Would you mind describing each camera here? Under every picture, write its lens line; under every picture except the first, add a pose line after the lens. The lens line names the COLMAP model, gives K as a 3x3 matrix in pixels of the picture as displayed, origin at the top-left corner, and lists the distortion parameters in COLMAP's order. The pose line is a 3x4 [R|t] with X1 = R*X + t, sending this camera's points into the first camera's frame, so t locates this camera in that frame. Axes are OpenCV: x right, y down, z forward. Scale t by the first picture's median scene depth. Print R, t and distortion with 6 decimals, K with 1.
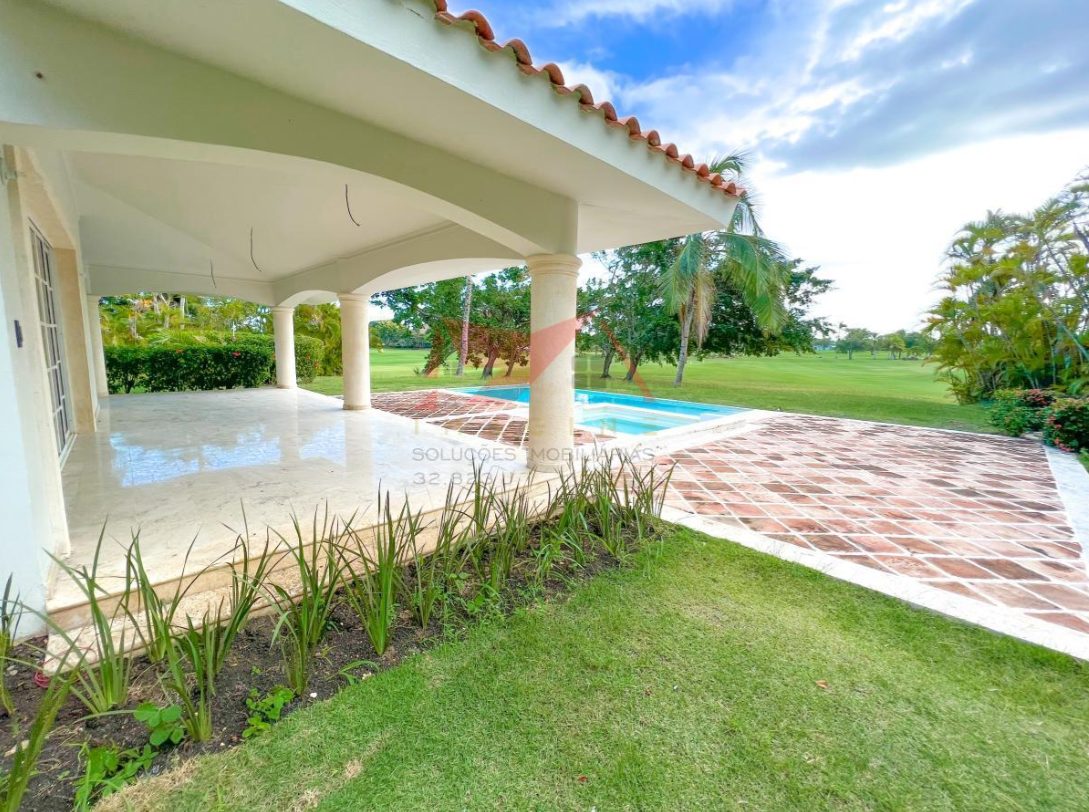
lens RADIAL K [[444.5, 0, 544.5], [0, 444.5, 406.0], [0, 0, 1]] dist [0.001820, 0.000159]
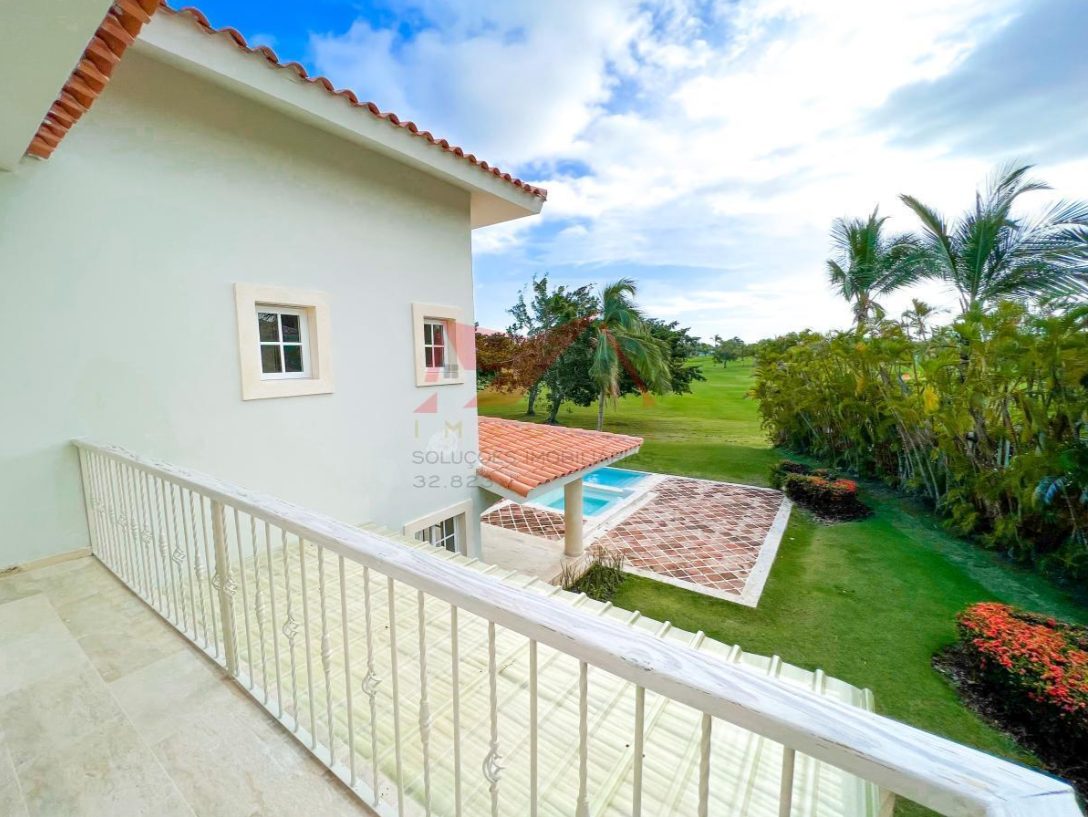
lens RADIAL K [[442.3, 0, 542.0], [0, 442.3, 403.9], [0, 0, 1]] dist [0.000531, 0.000442]
pose [[0.978626, -0.059642, 0.196812, -0.134588], [0.064346, 0.997773, -0.017590, -0.146839], [-0.195324, 0.029878, 0.980284, -0.308846]]
